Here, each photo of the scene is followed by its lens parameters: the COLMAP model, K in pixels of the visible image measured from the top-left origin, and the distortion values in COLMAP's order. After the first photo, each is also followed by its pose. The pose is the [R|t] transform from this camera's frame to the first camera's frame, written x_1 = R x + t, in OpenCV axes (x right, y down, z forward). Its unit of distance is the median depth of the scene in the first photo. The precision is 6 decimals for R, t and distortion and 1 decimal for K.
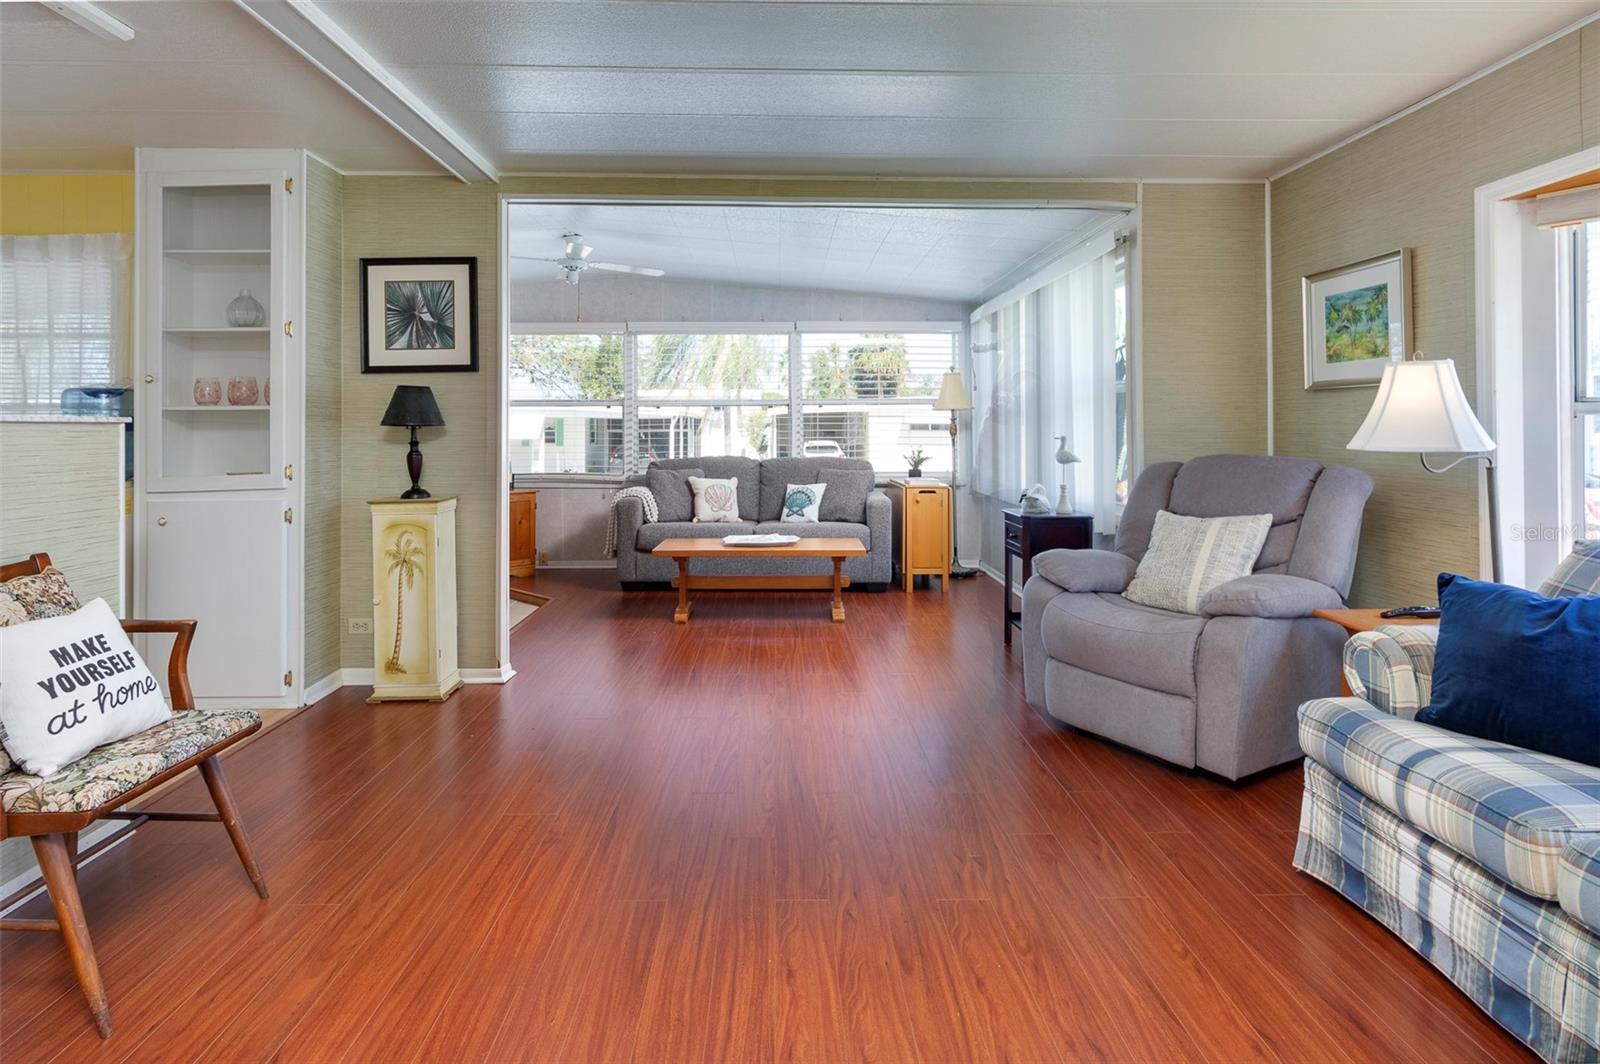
lens RADIAL K [[845.0, 0, 798.5], [0, 845.0, 404.1], [0, 0, 1]] dist [0.005507, -0.004011]
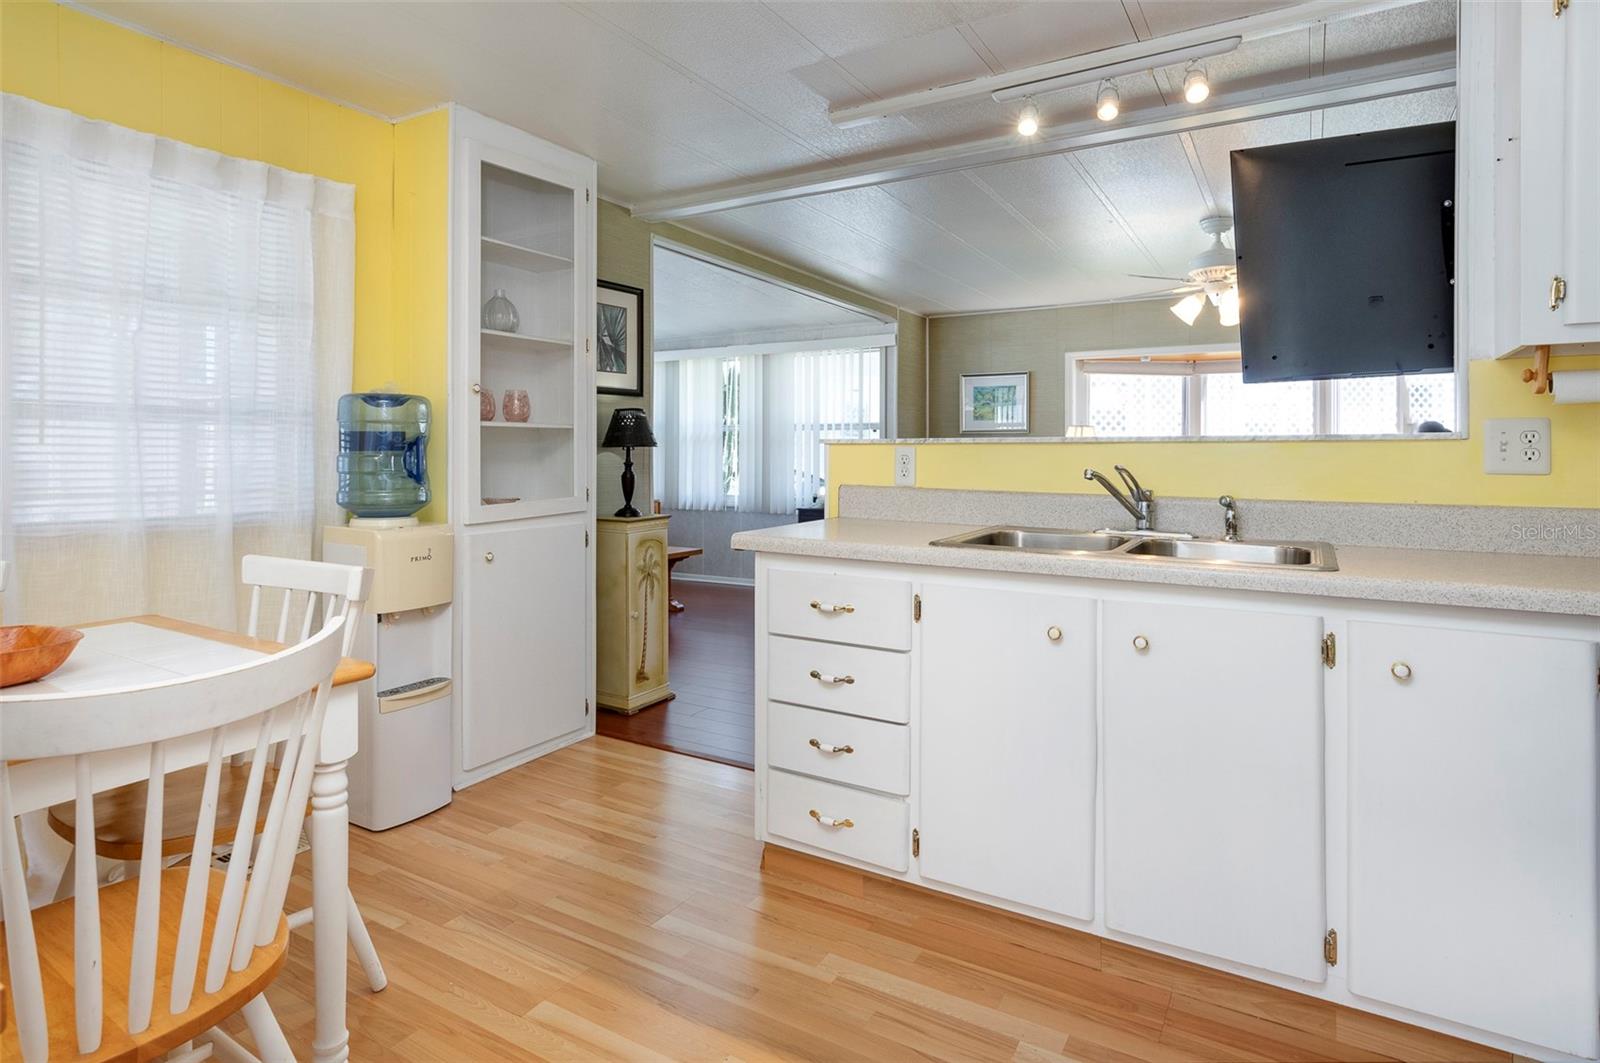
lens RADIAL K [[845.0, 0, 793.1], [0, 845.0, 447.4], [0, 0, 1]] dist [0.005507, -0.004011]
pose [[0.531643, 0.008256, 0.846928, -1.267813], [-0.027230, 0.999602, 0.007349, 0.013313], [-0.846531, -0.026968, 0.531656, 0.287069]]
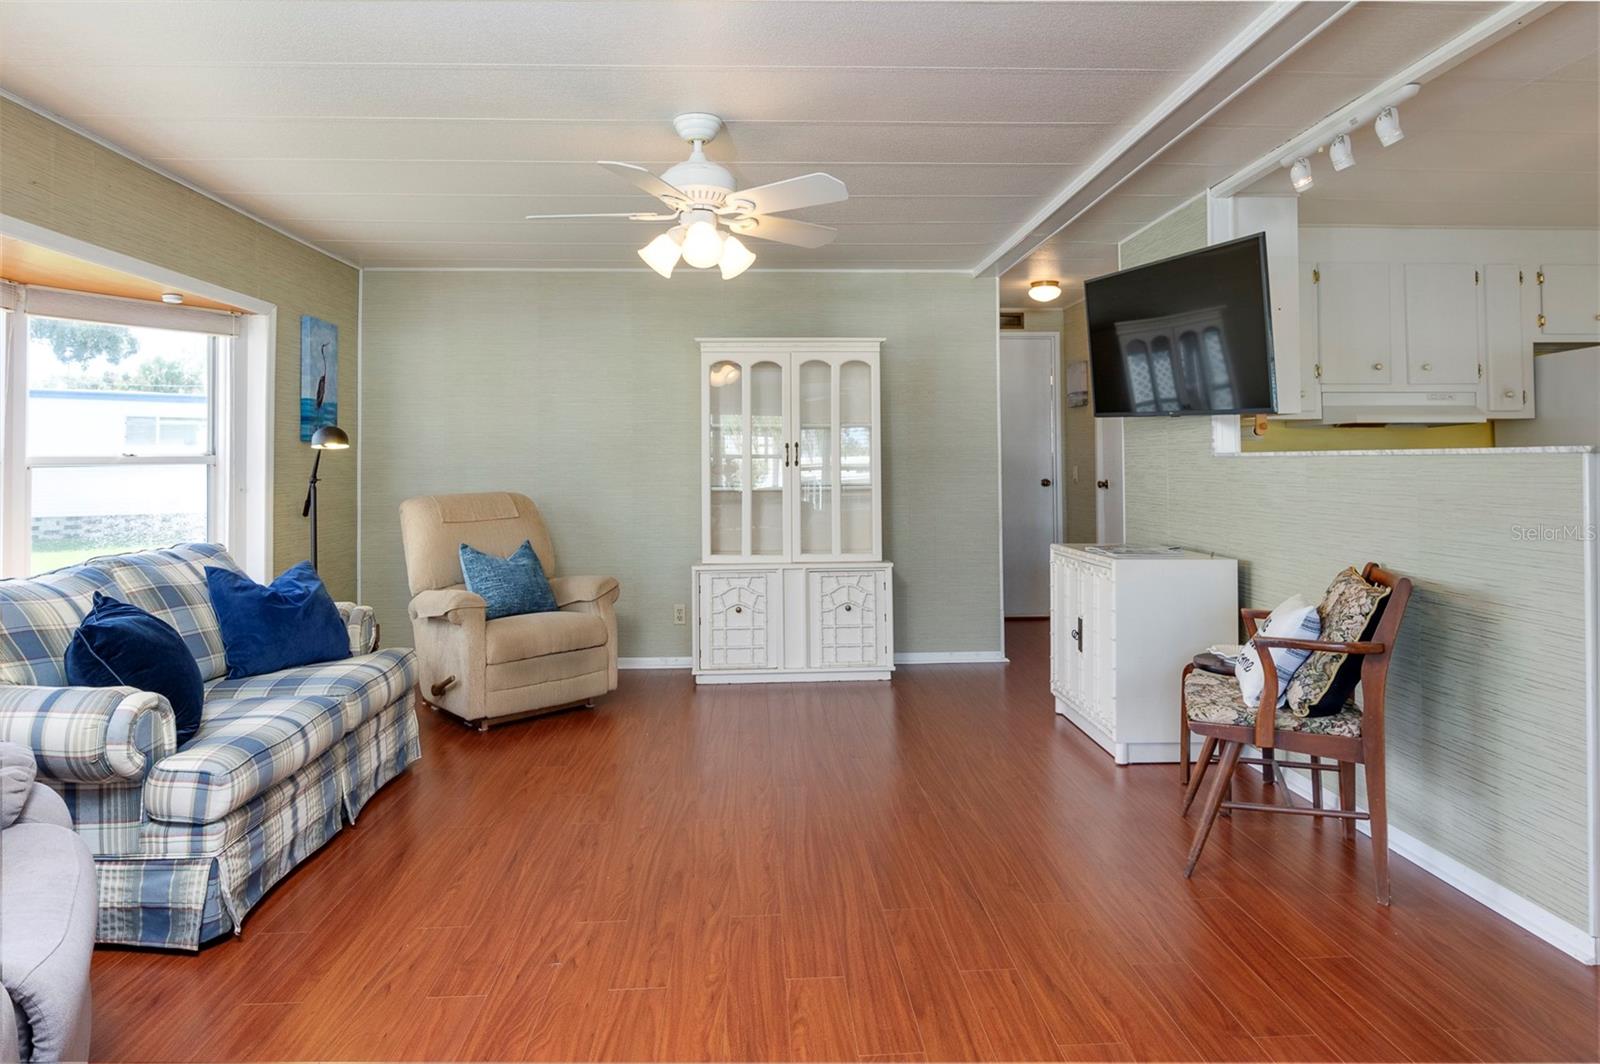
lens RADIAL K [[910.6, 0, 805.2], [0, 910.6, 431.4], [0, 0, 1]] dist [-0.004059, 0.000555]
pose [[-0.999508, 0.010722, -0.029474, -0.017648], [0.012455, 0.998166, -0.059247, 0.030267], [0.028785, -0.059585, -0.997808, 1.258992]]
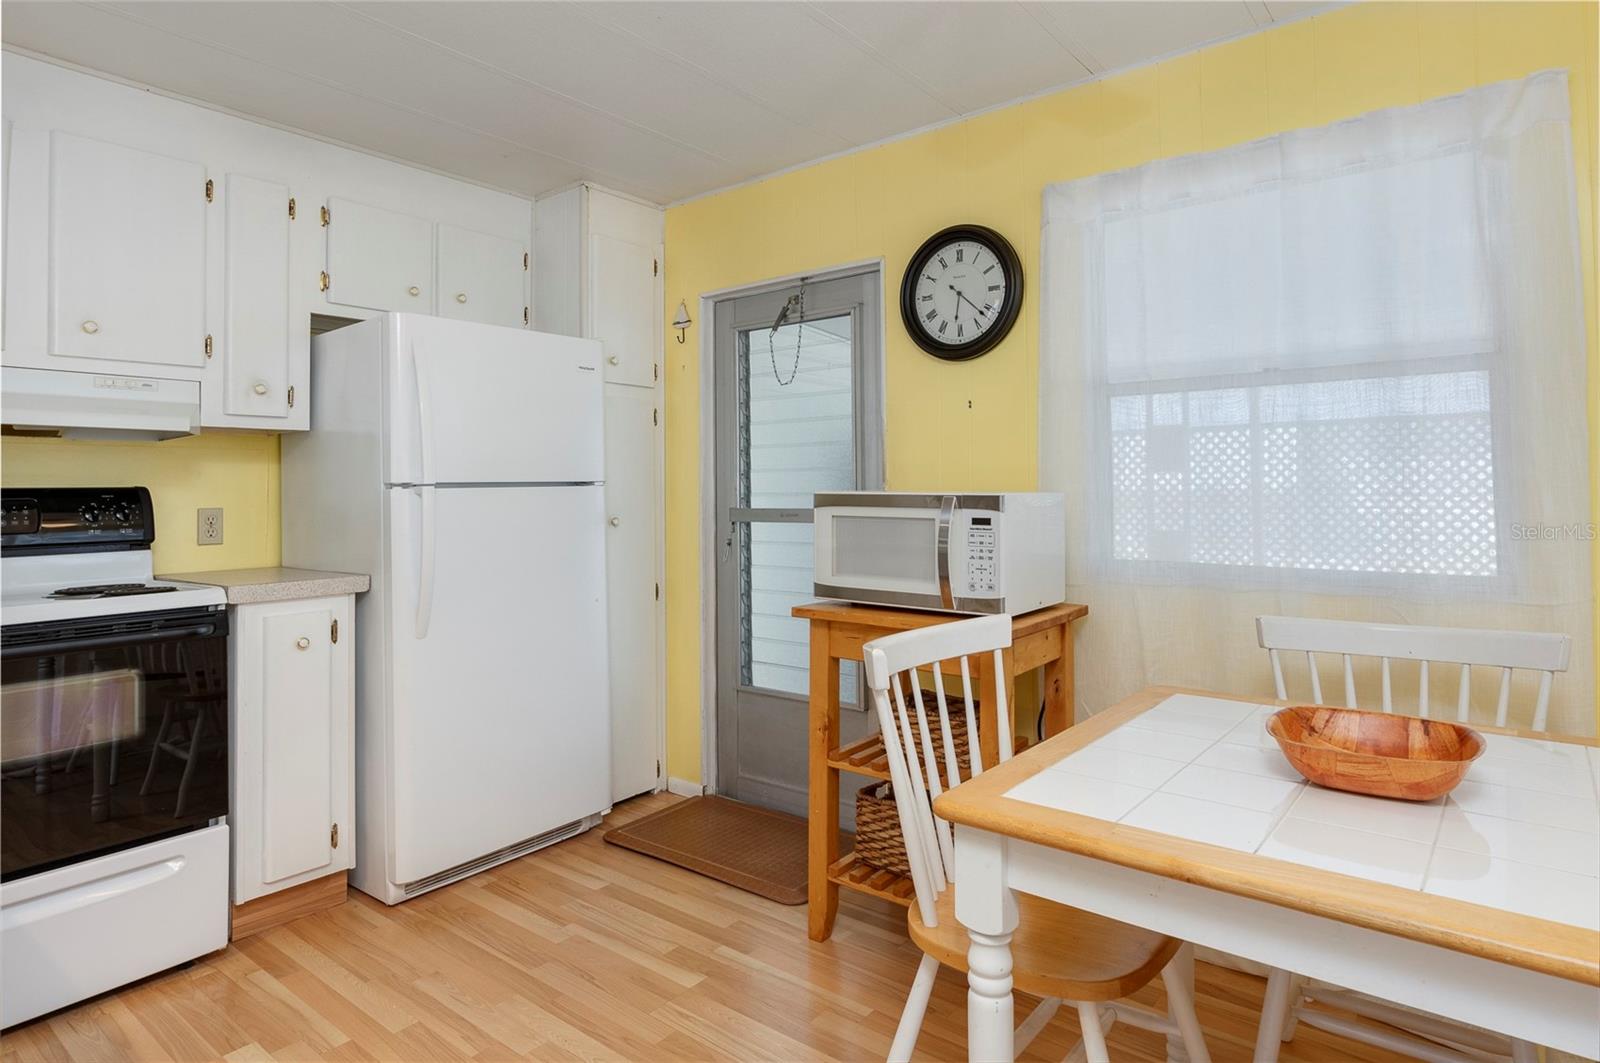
lens RADIAL K [[918.2, 0, 777.1], [0, 918.2, 481.5], [0, 0, 1]] dist [0.003754, -0.000106]
pose [[-0.651742, 0.004172, -0.758429, -0.719663], [0.032726, 0.999208, -0.022626, 0.027576], [0.757735, -0.039567, -0.651362, 0.878263]]
